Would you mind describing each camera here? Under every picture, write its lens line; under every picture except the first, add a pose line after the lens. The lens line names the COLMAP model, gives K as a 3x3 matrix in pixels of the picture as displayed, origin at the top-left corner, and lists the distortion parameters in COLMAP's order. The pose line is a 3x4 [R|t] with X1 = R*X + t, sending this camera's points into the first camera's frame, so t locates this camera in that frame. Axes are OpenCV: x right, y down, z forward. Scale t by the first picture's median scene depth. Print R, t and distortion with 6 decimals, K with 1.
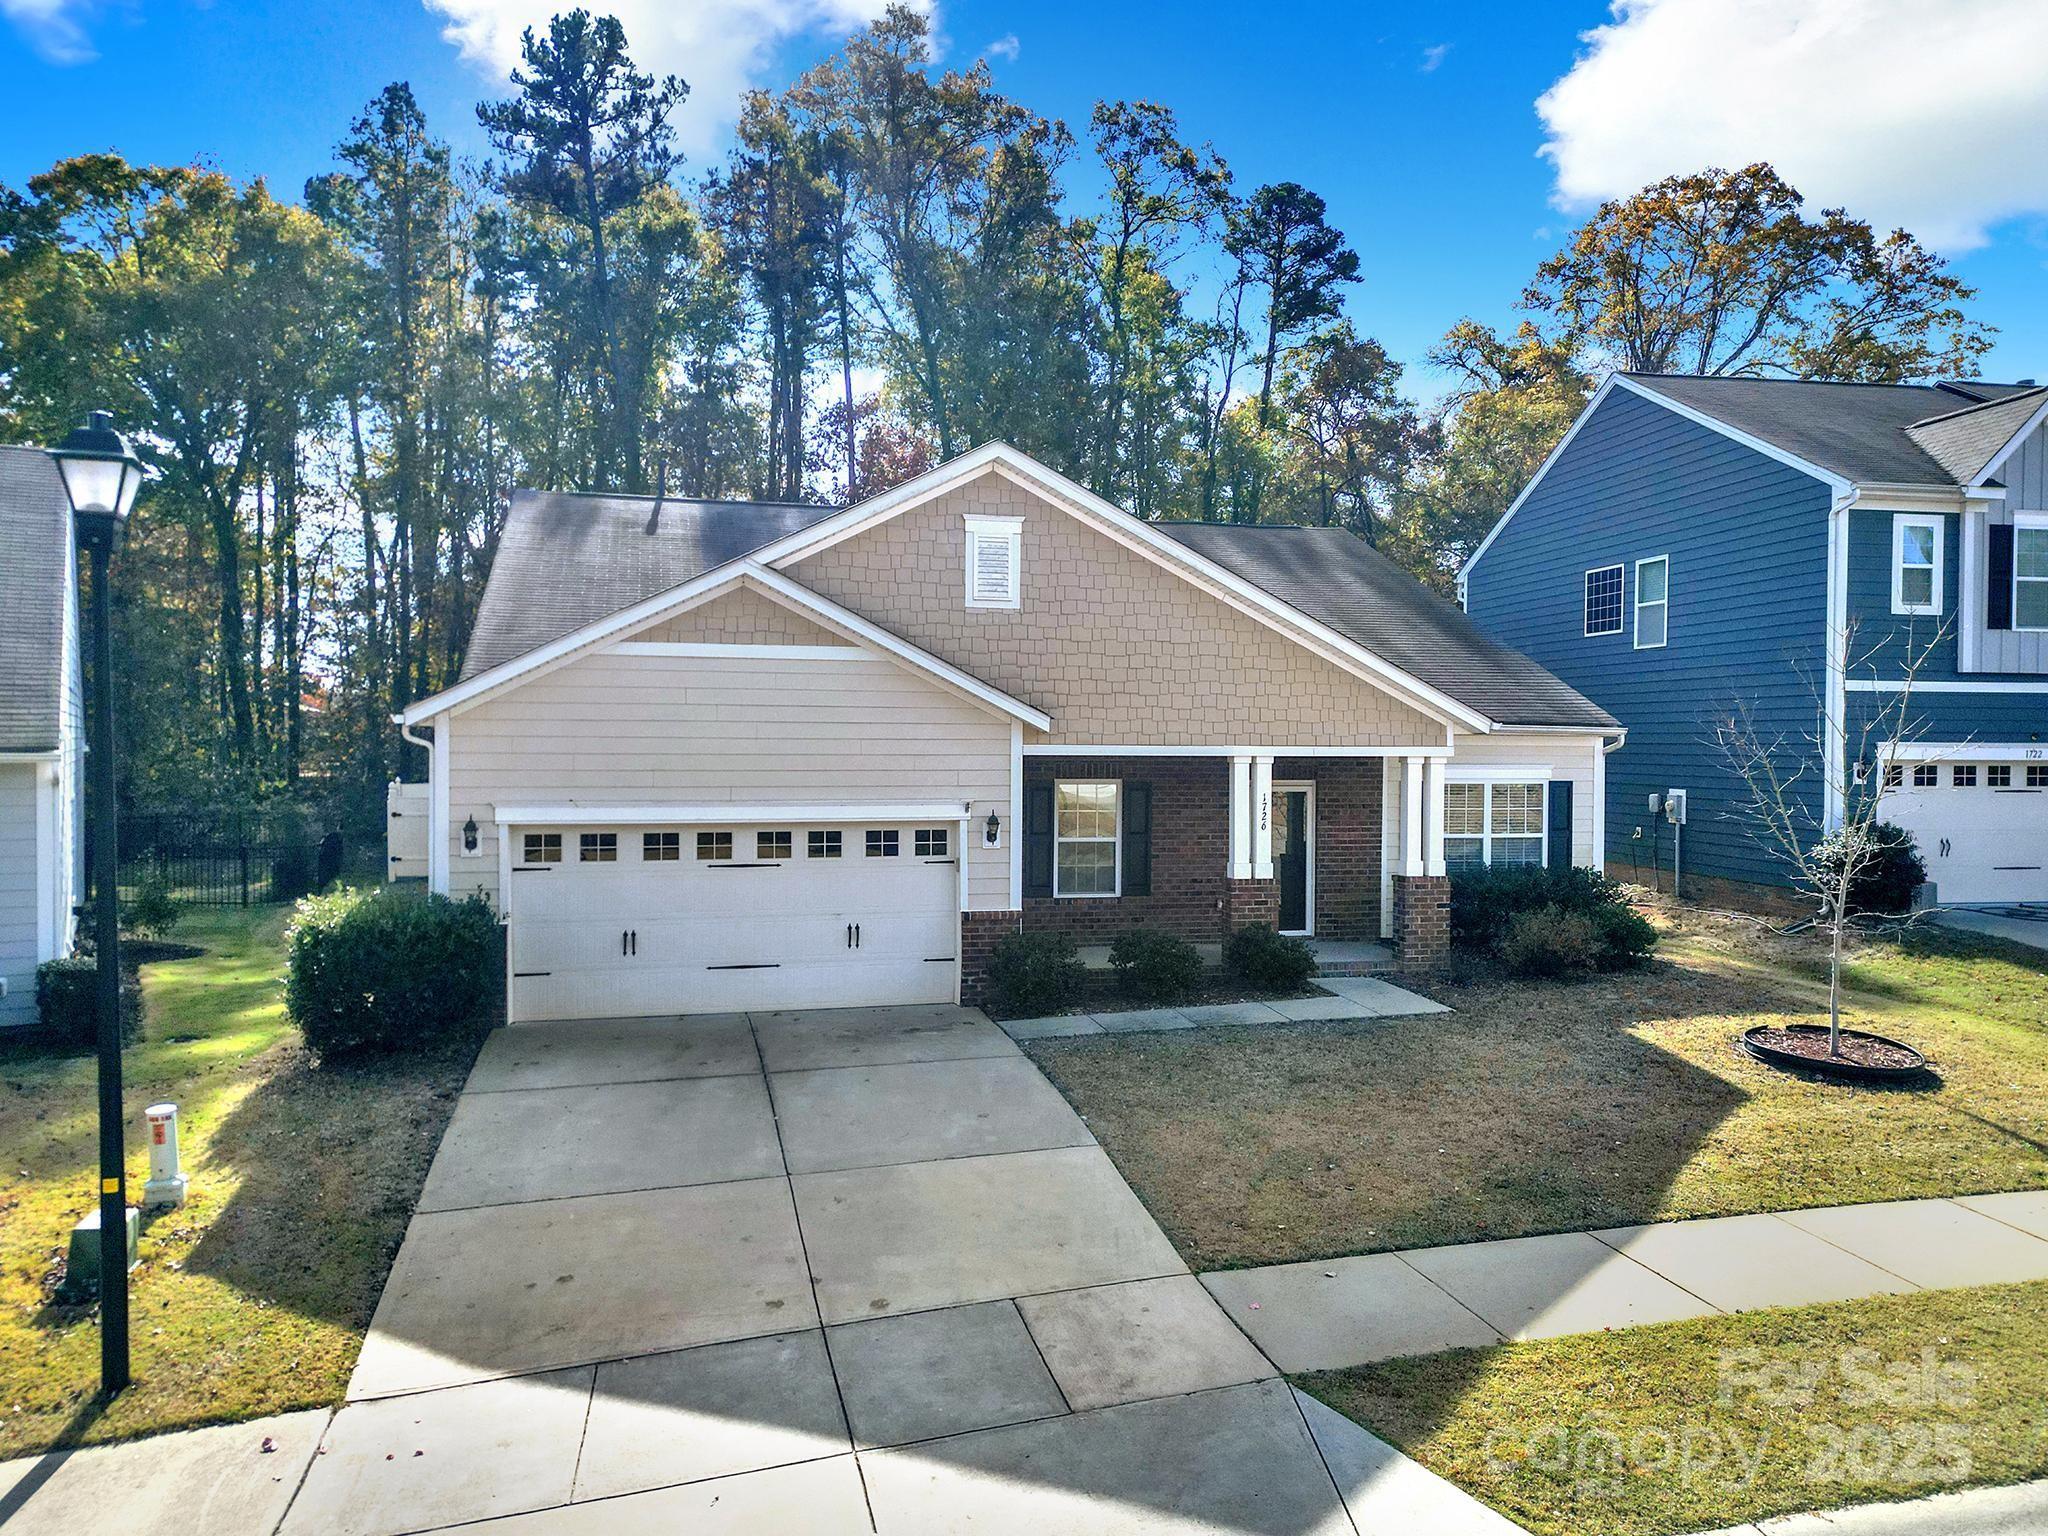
lens RADIAL K [[1454.1, 0, 1024.0], [0, 1454.1, 768.0], [0, 0, 1]] dist [0.083256, -0.083577]
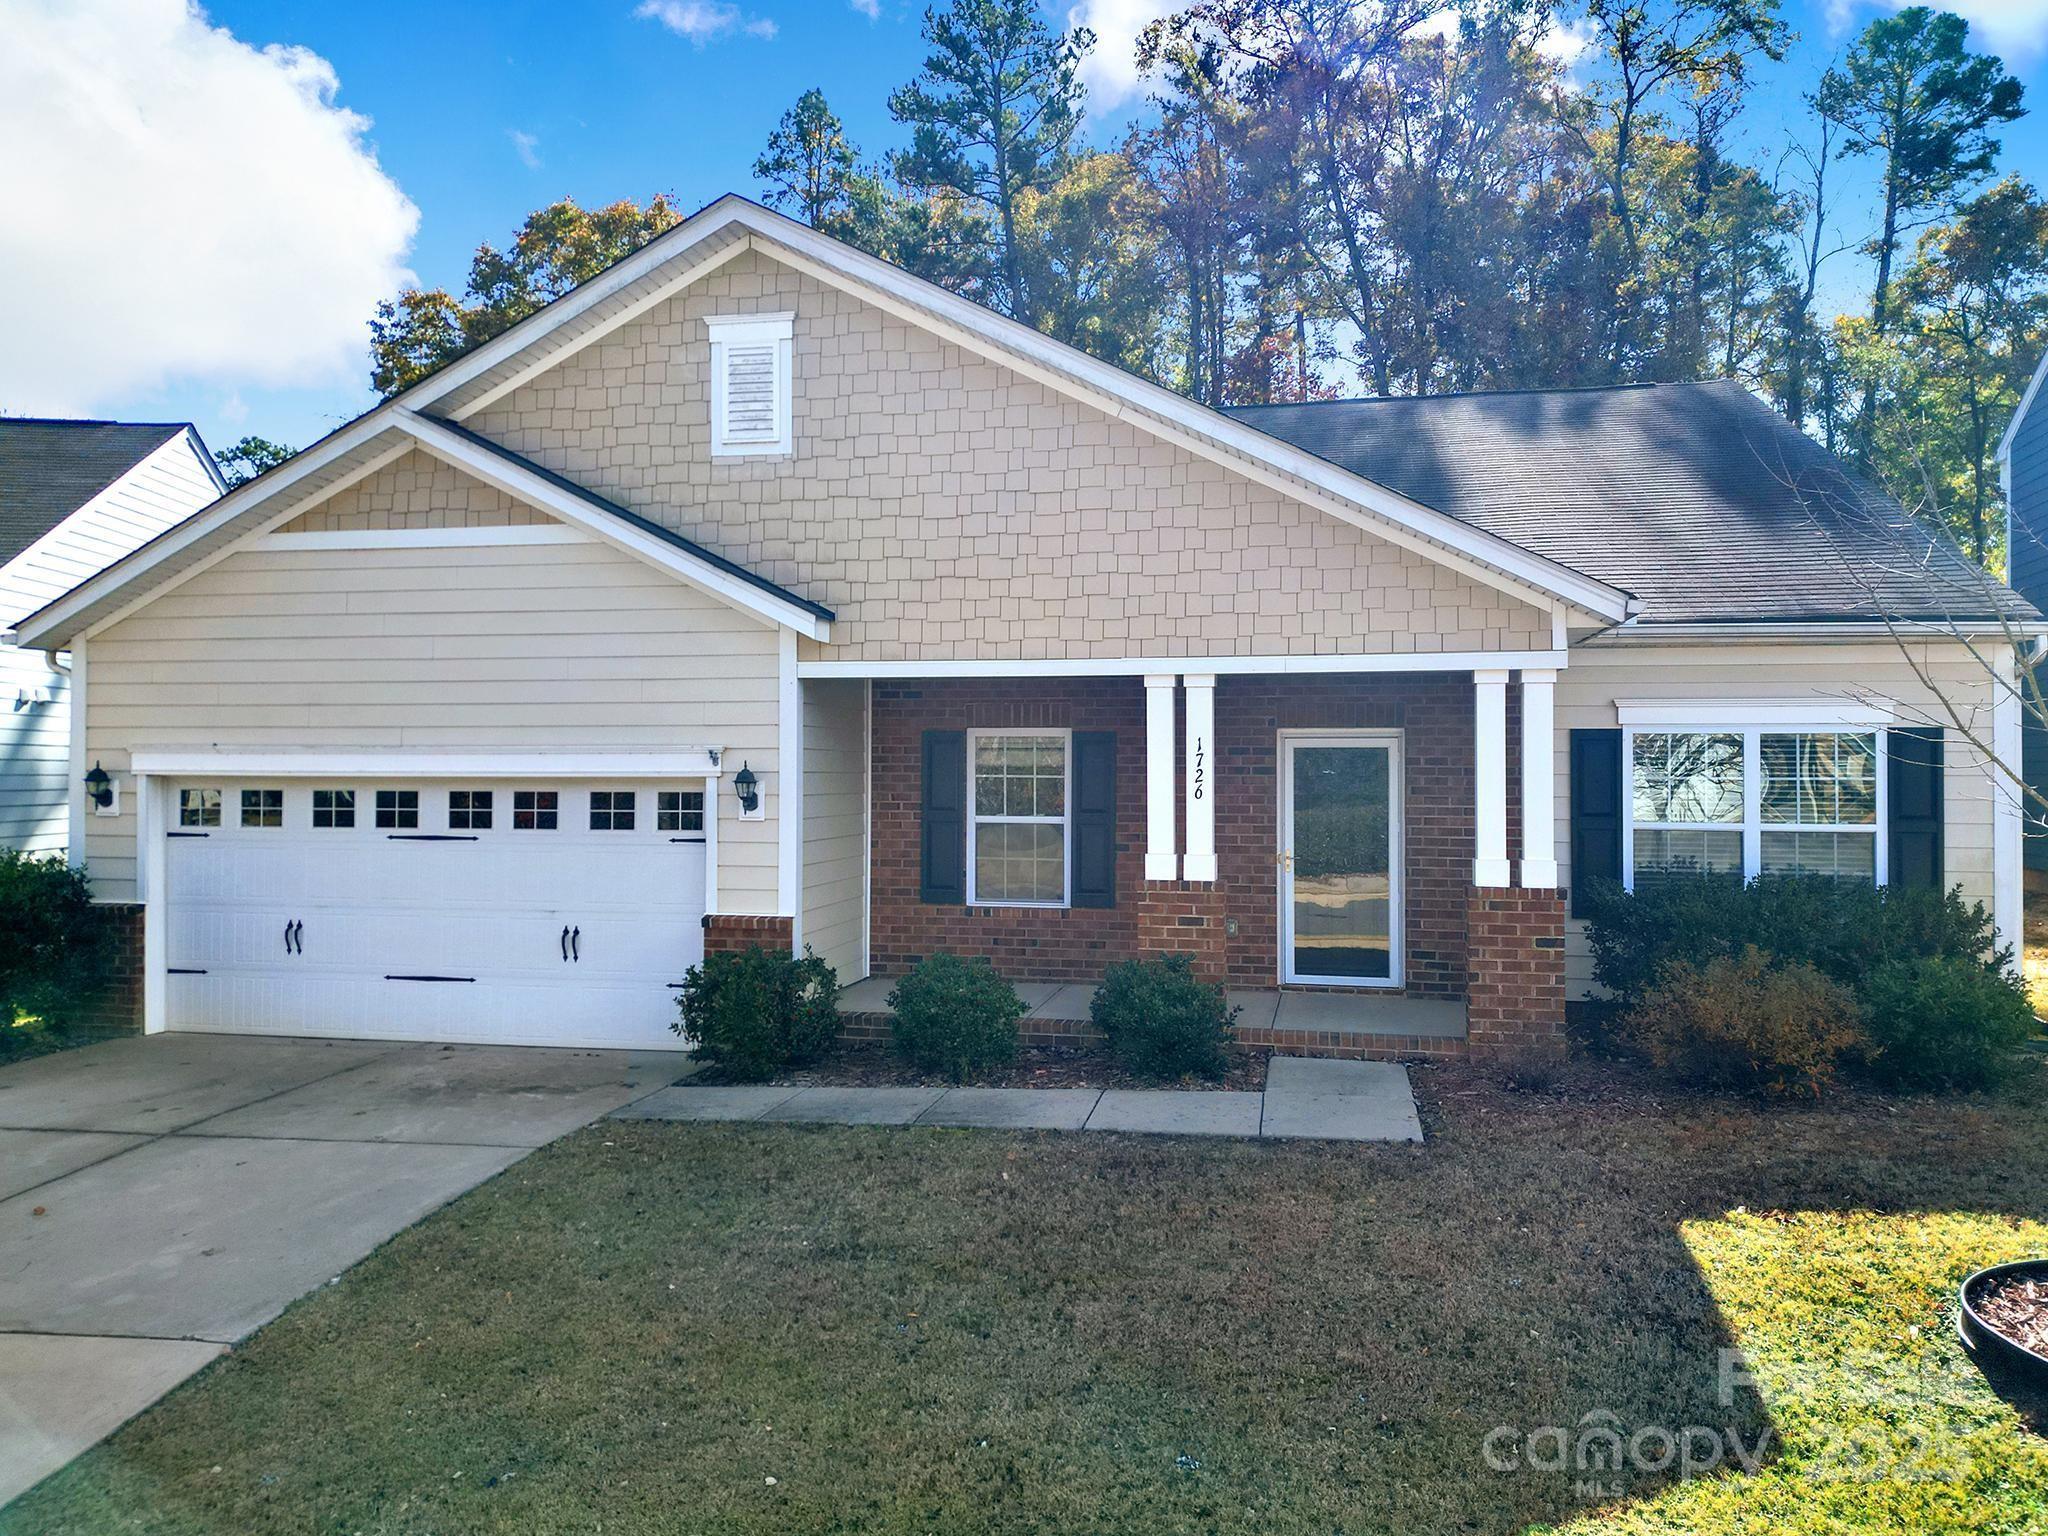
lens RADIAL K [[1462.9, 0, 1030.5], [0, 1462.9, 771.4], [0, 0, 1]] dist [0.070158, -0.060820]
pose [[0.902671, -0.003452, -0.430319, 0.379610], [-0.005536, 0.999792, -0.019634, 0.045679], [0.430297, 0.020106, 0.902464, 0.456314]]
